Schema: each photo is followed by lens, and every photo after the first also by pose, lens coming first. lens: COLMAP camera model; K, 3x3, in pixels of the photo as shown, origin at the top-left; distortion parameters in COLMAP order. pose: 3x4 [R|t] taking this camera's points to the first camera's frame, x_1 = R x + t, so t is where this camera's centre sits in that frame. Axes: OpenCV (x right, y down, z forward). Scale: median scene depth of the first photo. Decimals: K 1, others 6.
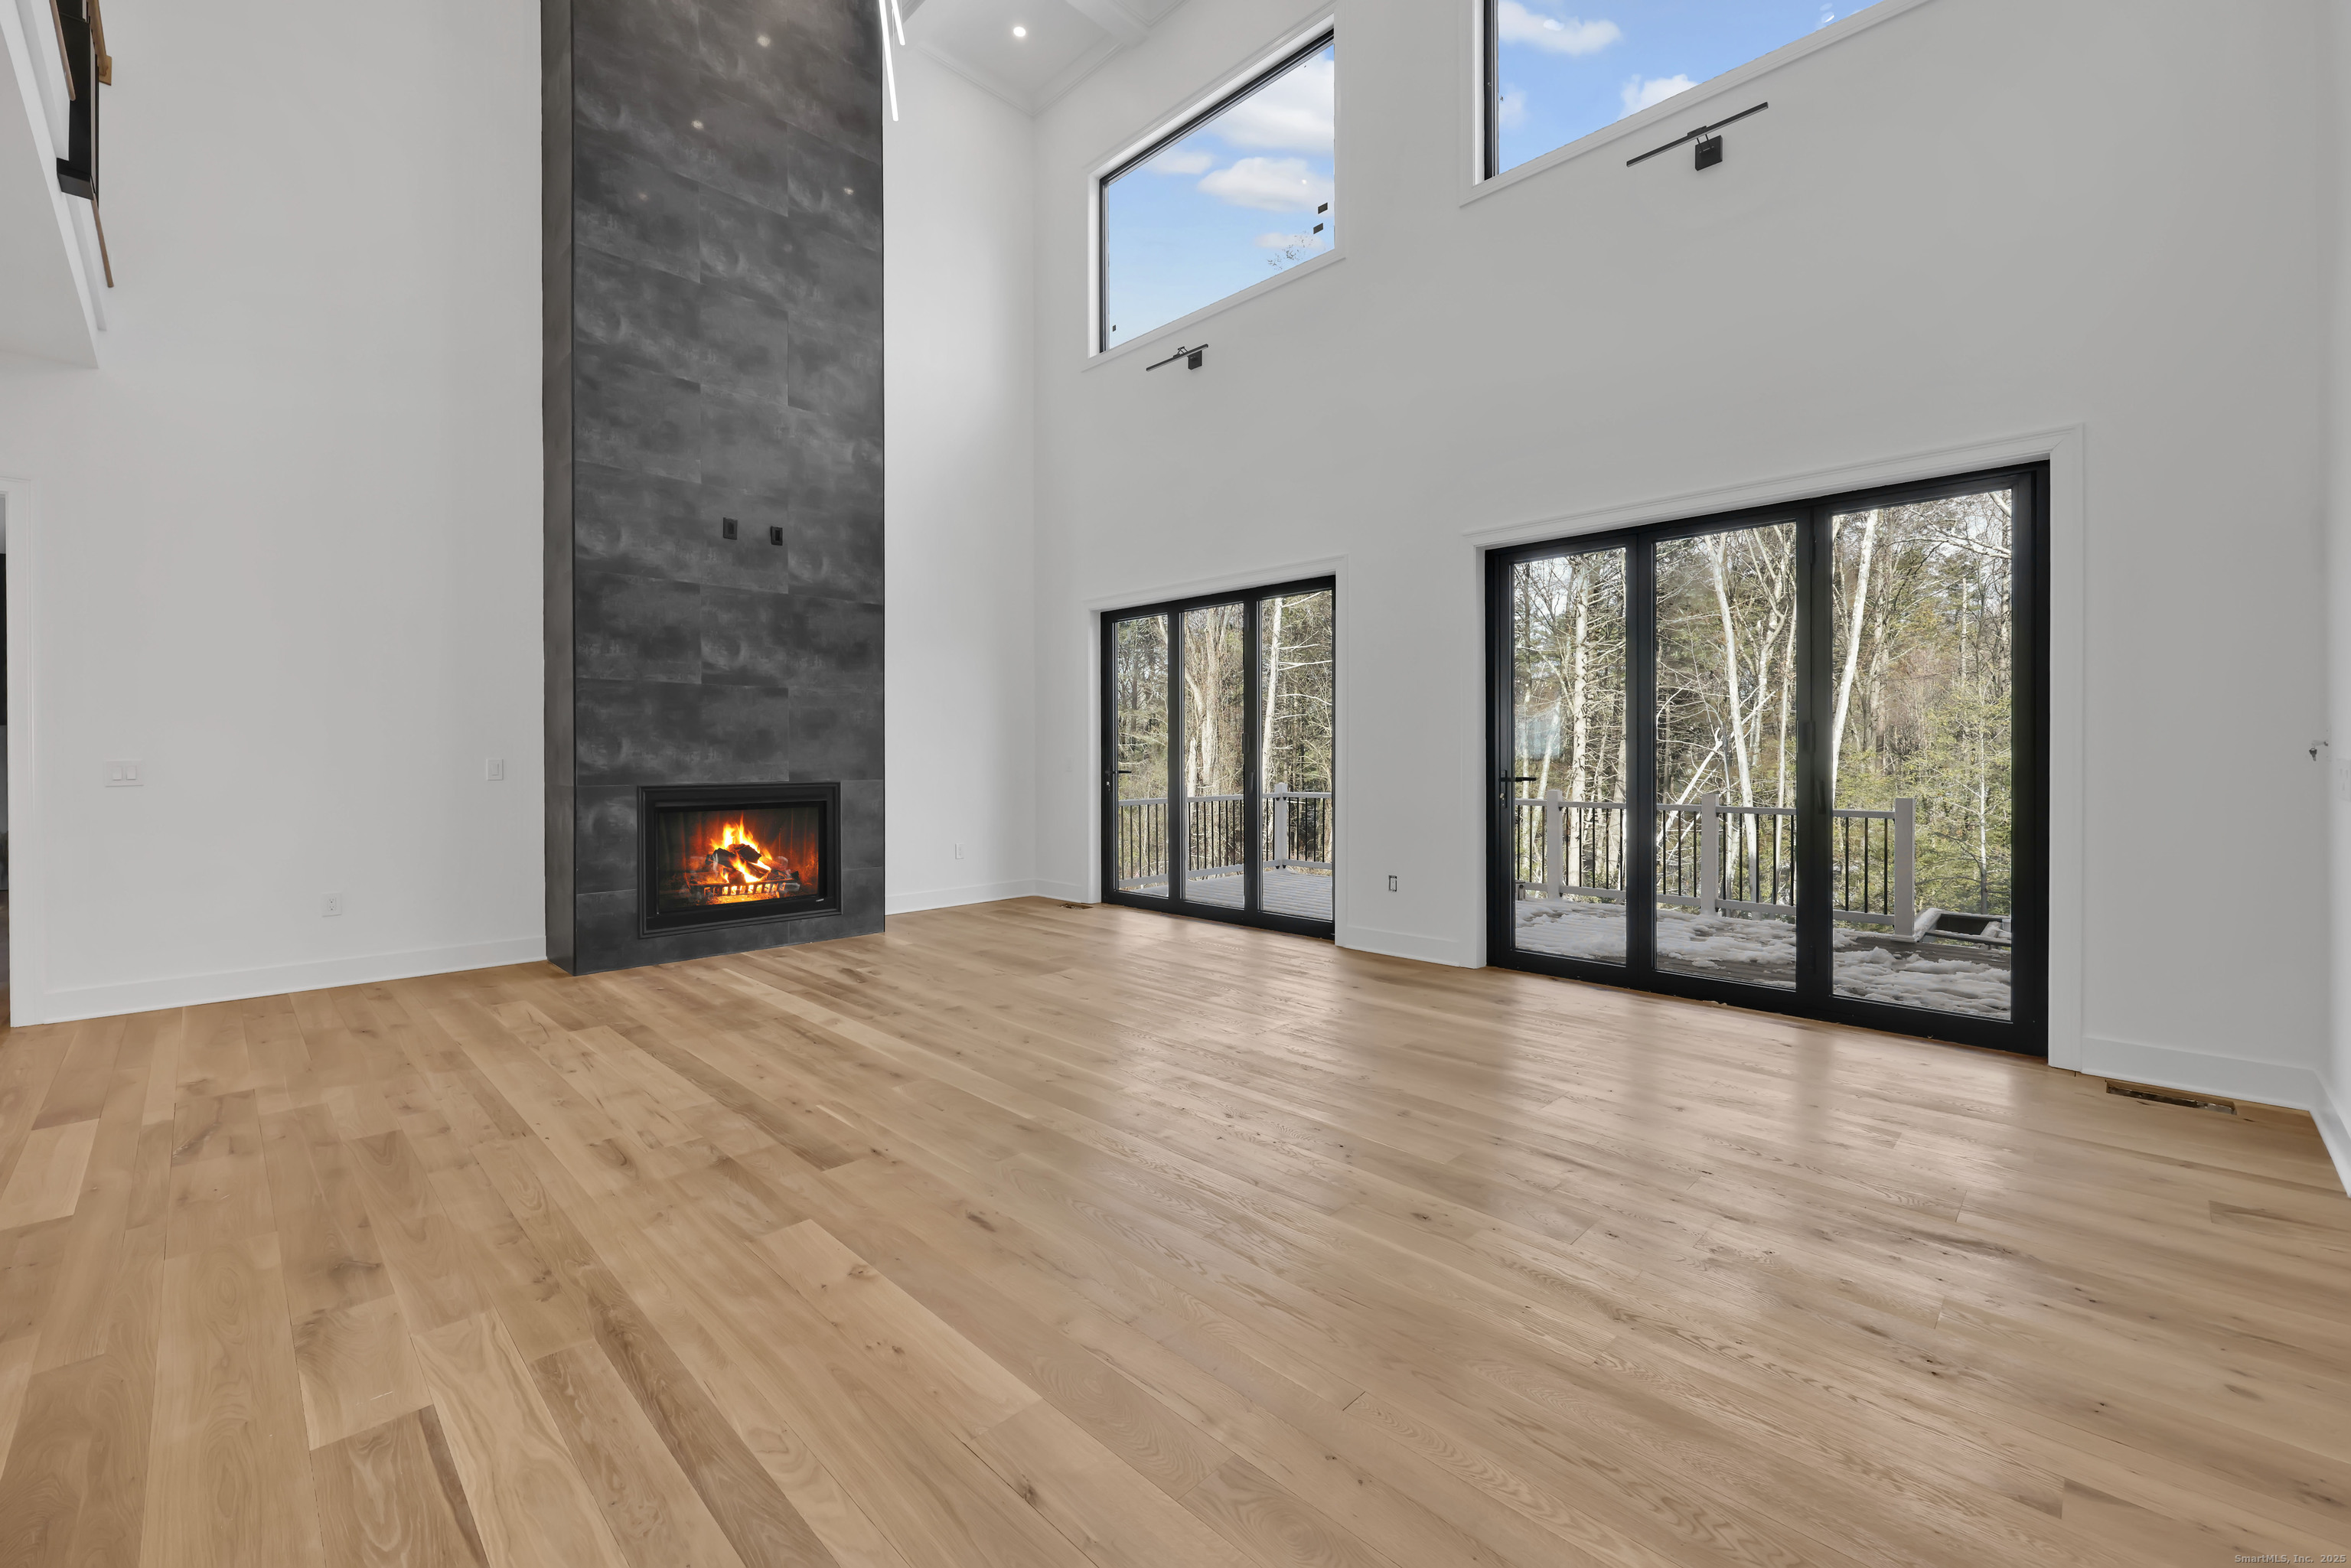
lens RADIAL K [[963.9, 0, 1151.6], [0, 963.9, 761.0], [0, 0, 1]] dist [-0.008392, -0.000176]
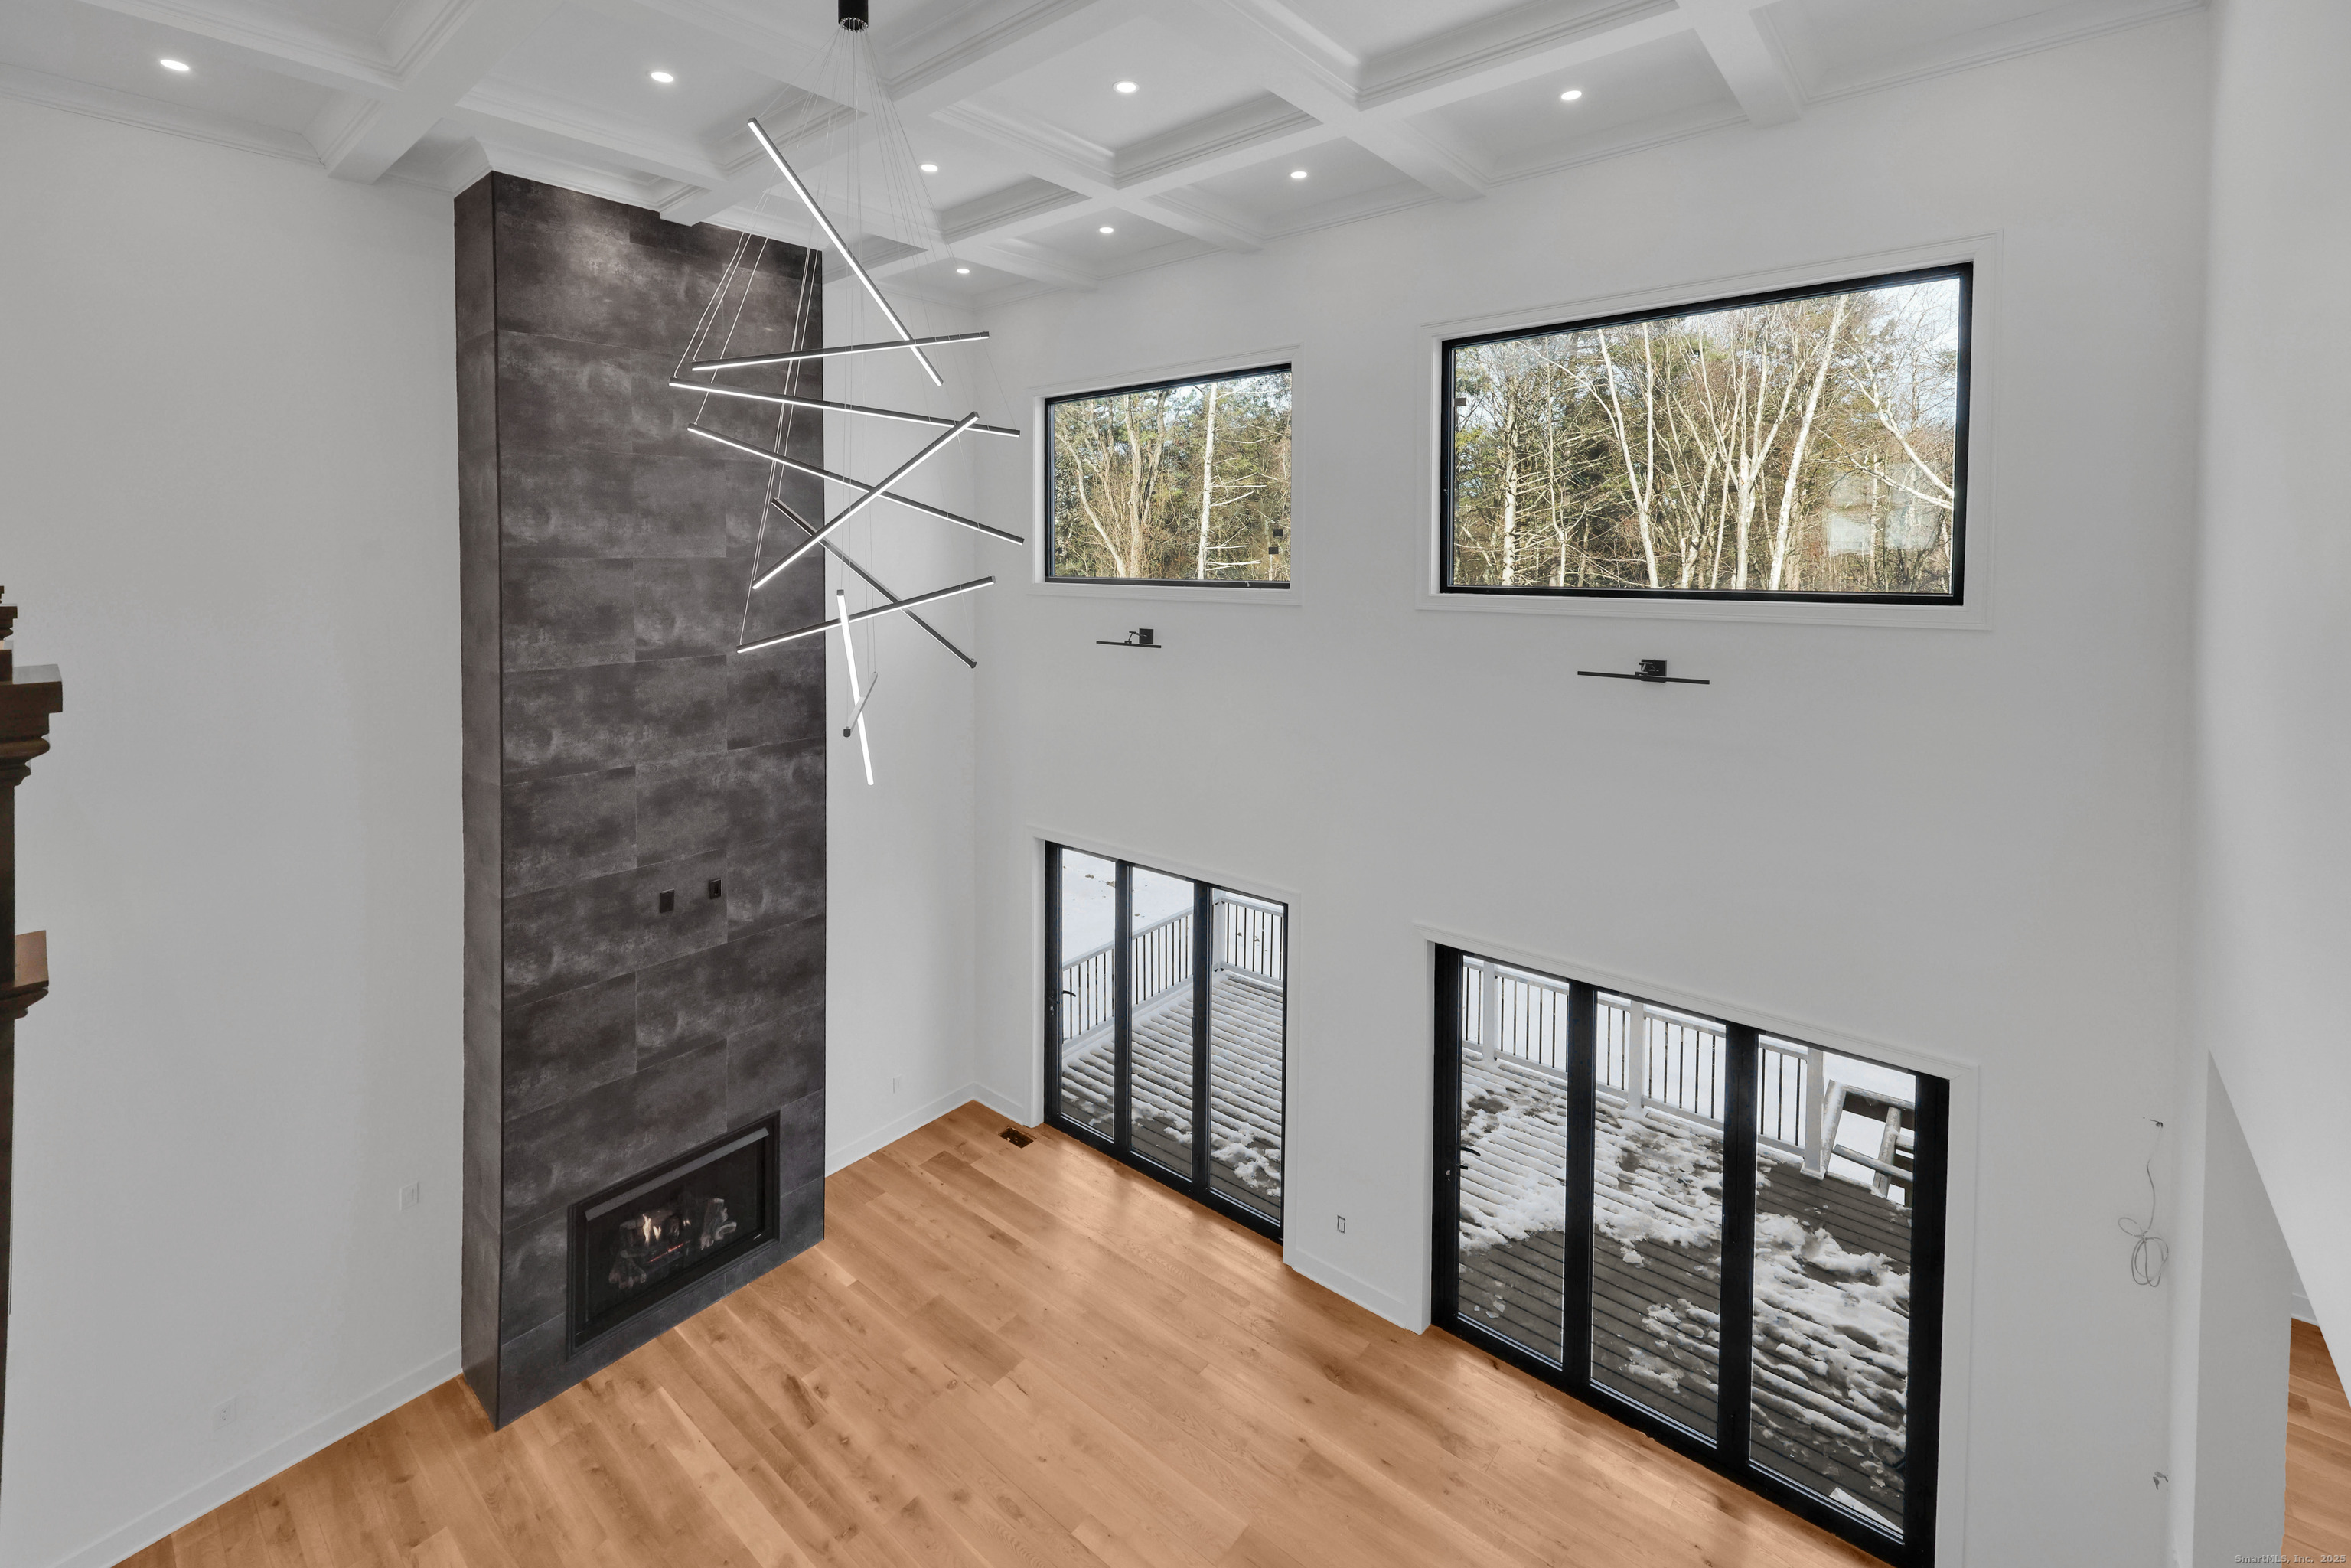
lens RADIAL K [[950.2, 0, 1129.1], [0, 950.2, 553.9], [0, 0, 1]] dist [0.012193, -0.000017]
pose [[0.999153, 0.003550, 0.040995, -0.007735], [-0.003953, 0.999945, 0.009751, -0.594200], [-0.040958, -0.009905, 0.999112, 0.010028]]
